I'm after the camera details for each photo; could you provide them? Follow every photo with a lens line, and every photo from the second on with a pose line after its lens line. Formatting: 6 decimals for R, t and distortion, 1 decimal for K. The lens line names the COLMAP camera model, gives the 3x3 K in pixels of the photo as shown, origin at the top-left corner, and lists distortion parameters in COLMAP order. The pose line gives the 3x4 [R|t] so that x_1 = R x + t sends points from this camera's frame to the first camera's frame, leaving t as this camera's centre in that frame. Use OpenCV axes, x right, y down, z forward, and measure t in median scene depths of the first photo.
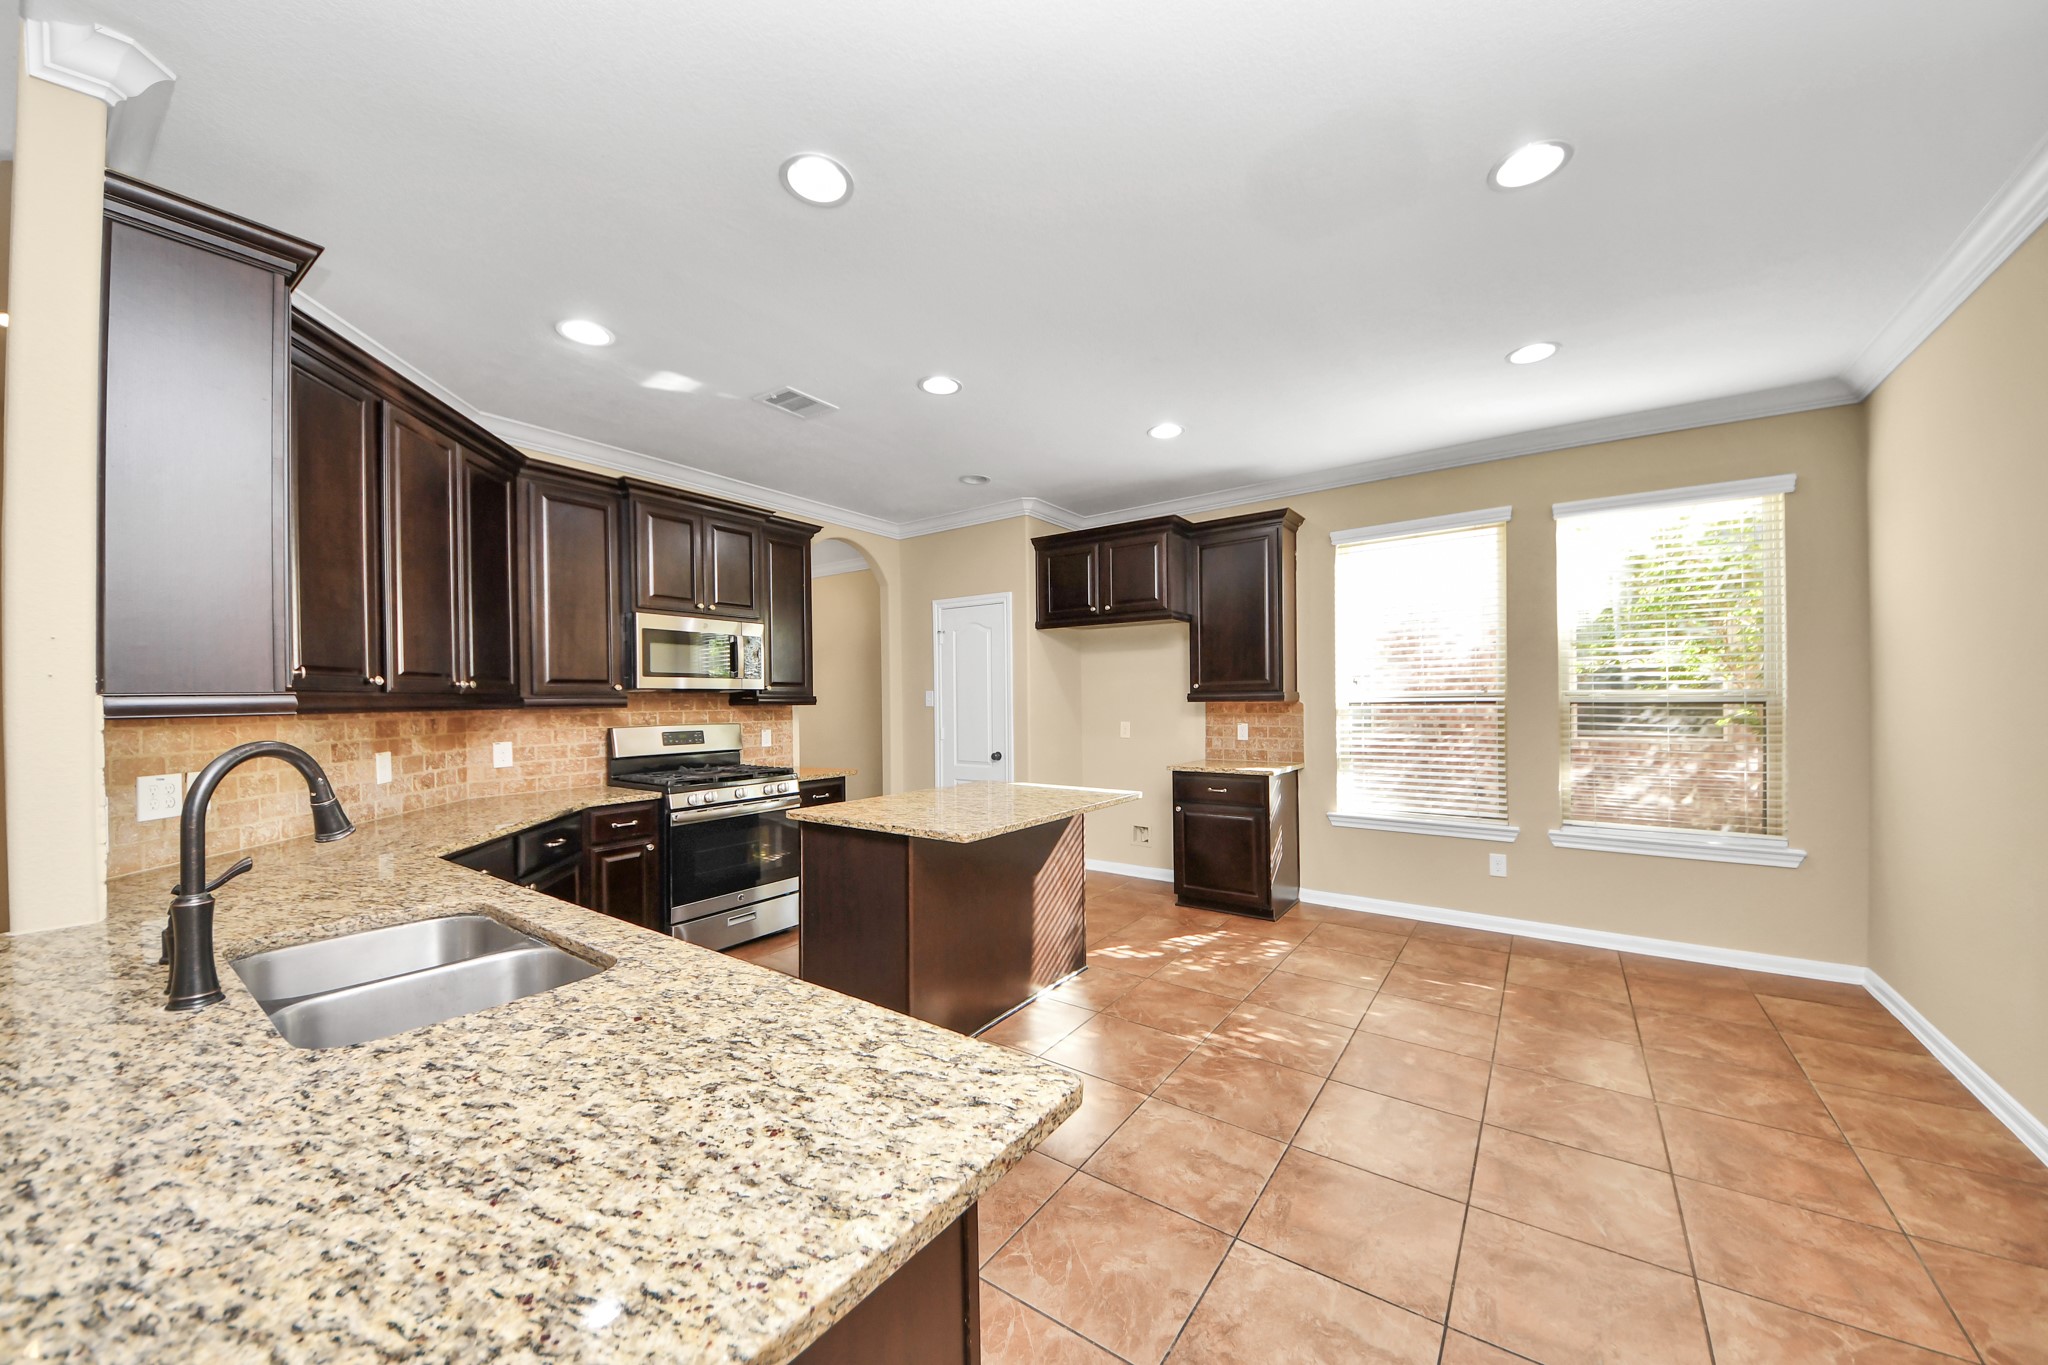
lens RADIAL K [[729.9, 0, 1017.3], [0, 729.9, 694.6], [0, 0, 1]] dist [0.036759, -0.015331]
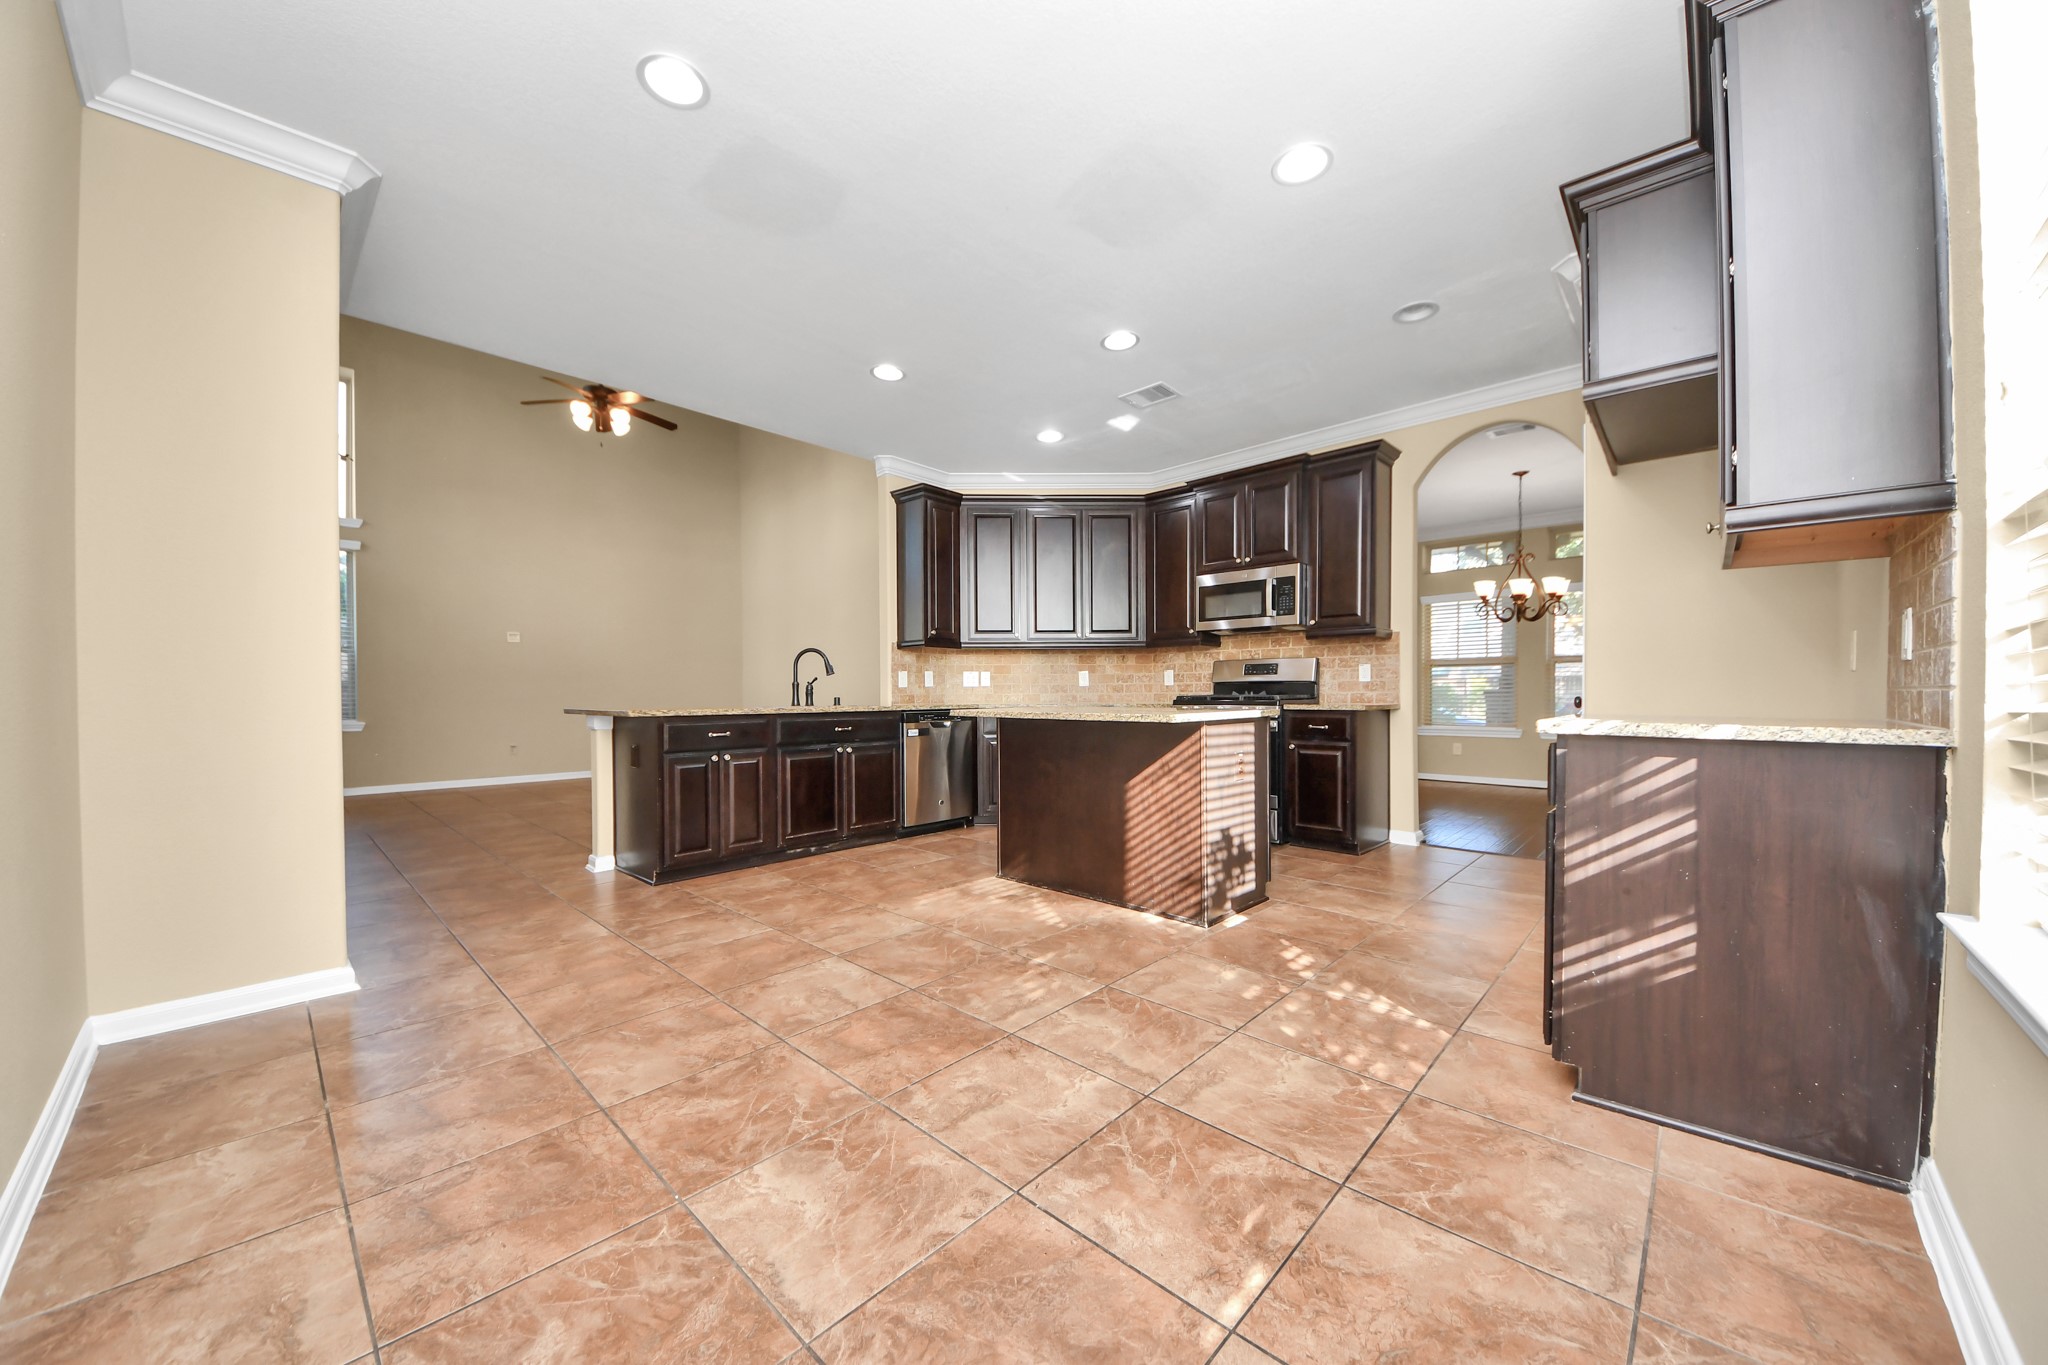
lens RADIAL K [[729.9, 0, 1017.3], [0, 729.9, 694.6], [0, 0, 1]] dist [0.036759, -0.015331]
pose [[-0.143211, 0.014182, -0.989591, 0.861847], [0.012028, 0.999848, 0.012588, 0.086142], [0.989619, -0.010100, -0.143360, 0.827414]]
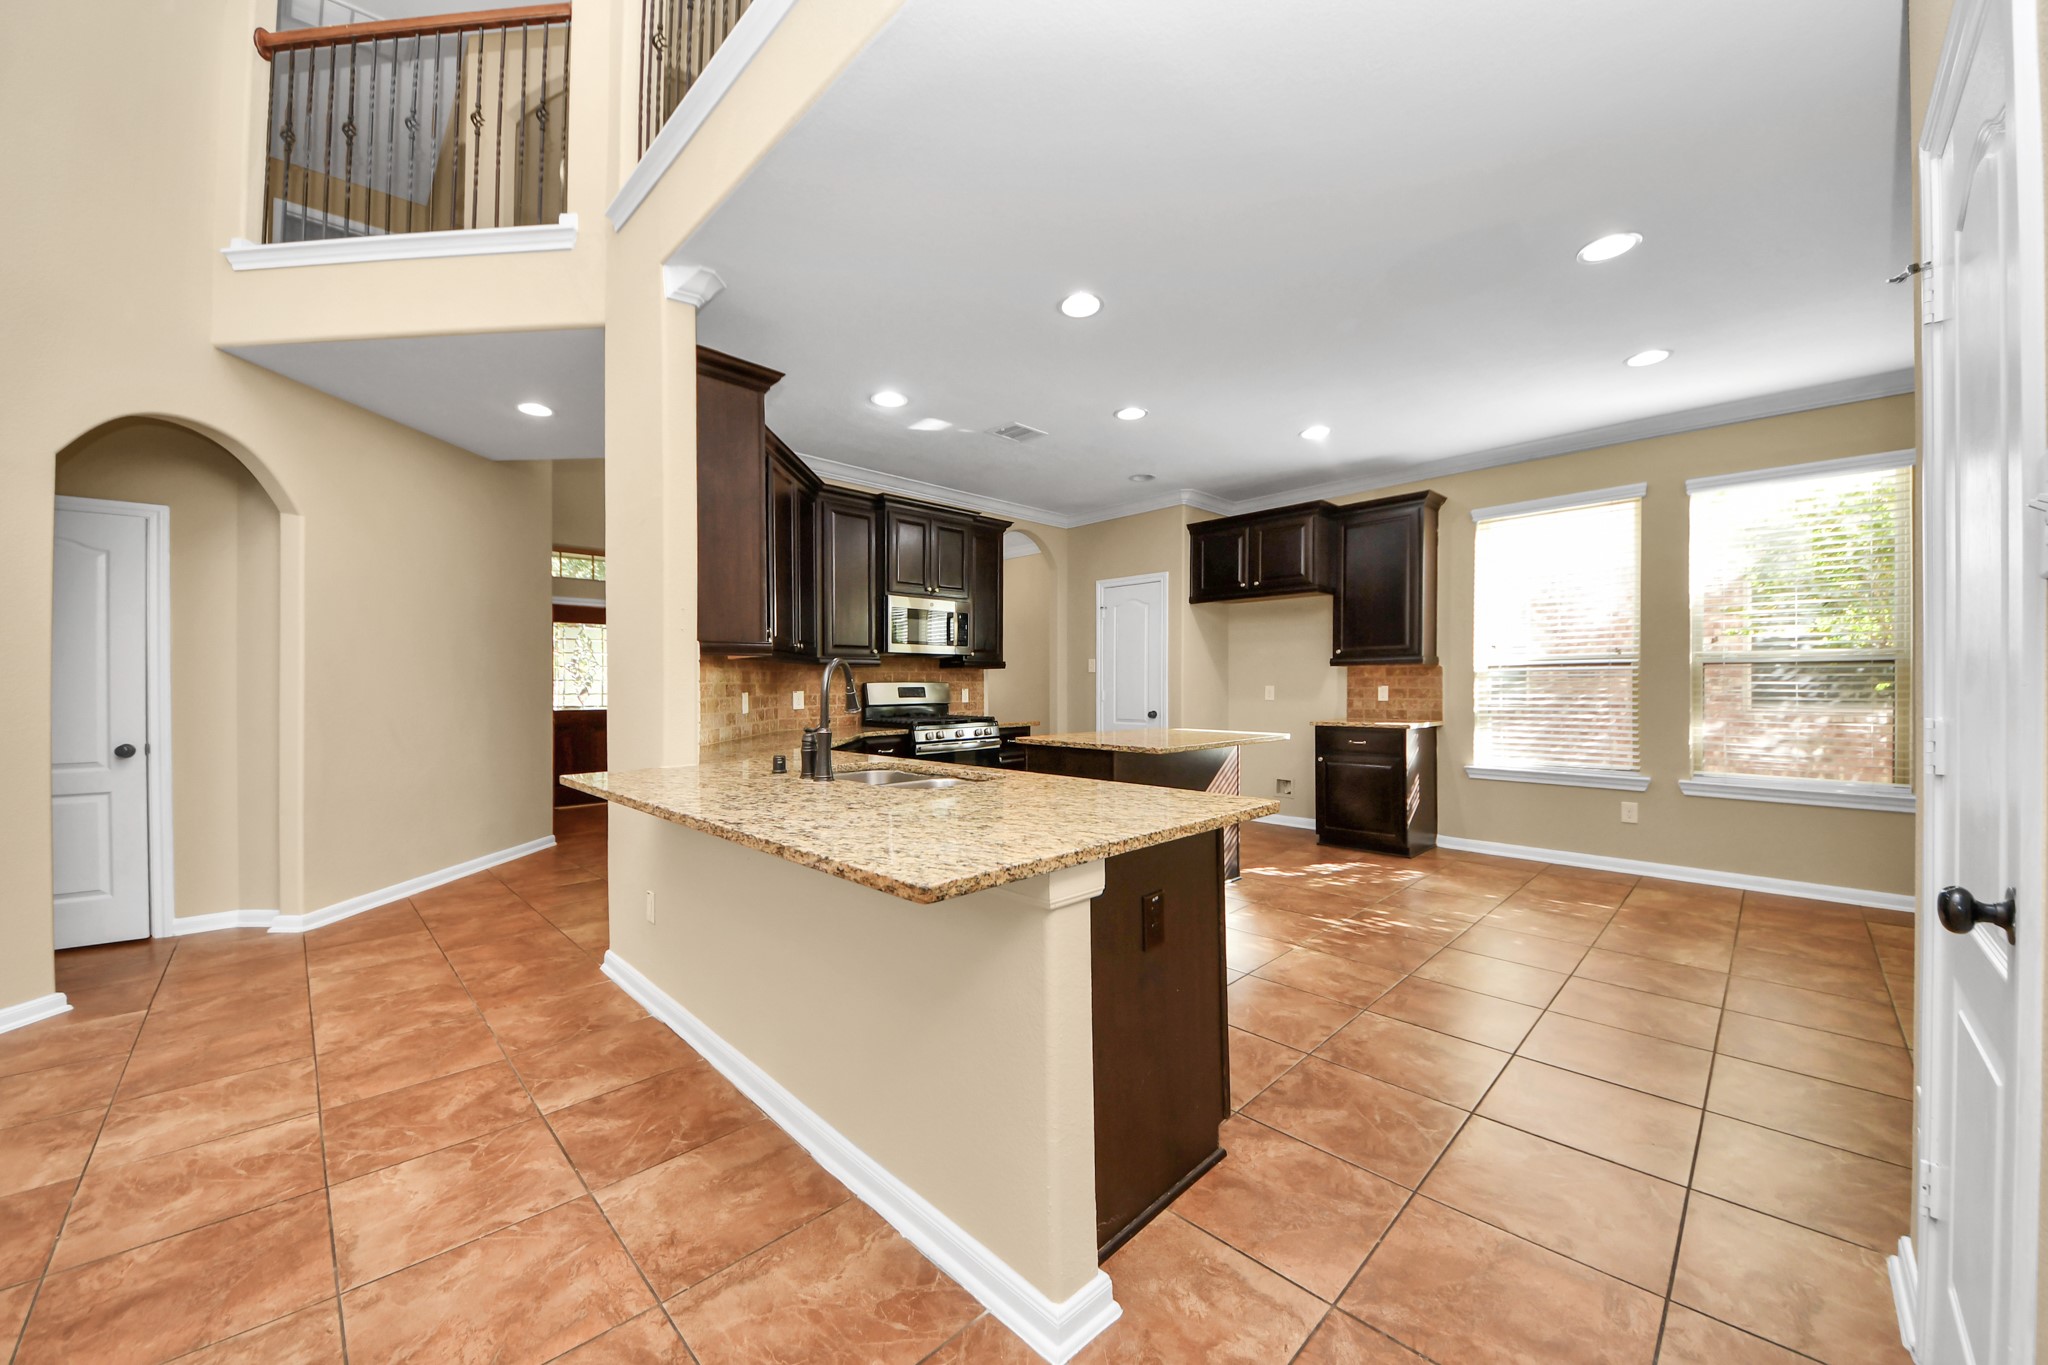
lens RADIAL K [[743.5, 0, 992.5], [0, 743.5, 690.2], [0, 0, 1]] dist [0.001266, -0.007196]
pose [[0.981584, 0.005759, -0.190945, -0.070441], [-0.002634, 0.999858, 0.016618, 0.035816], [0.191014, -0.015809, 0.981460, -0.265095]]
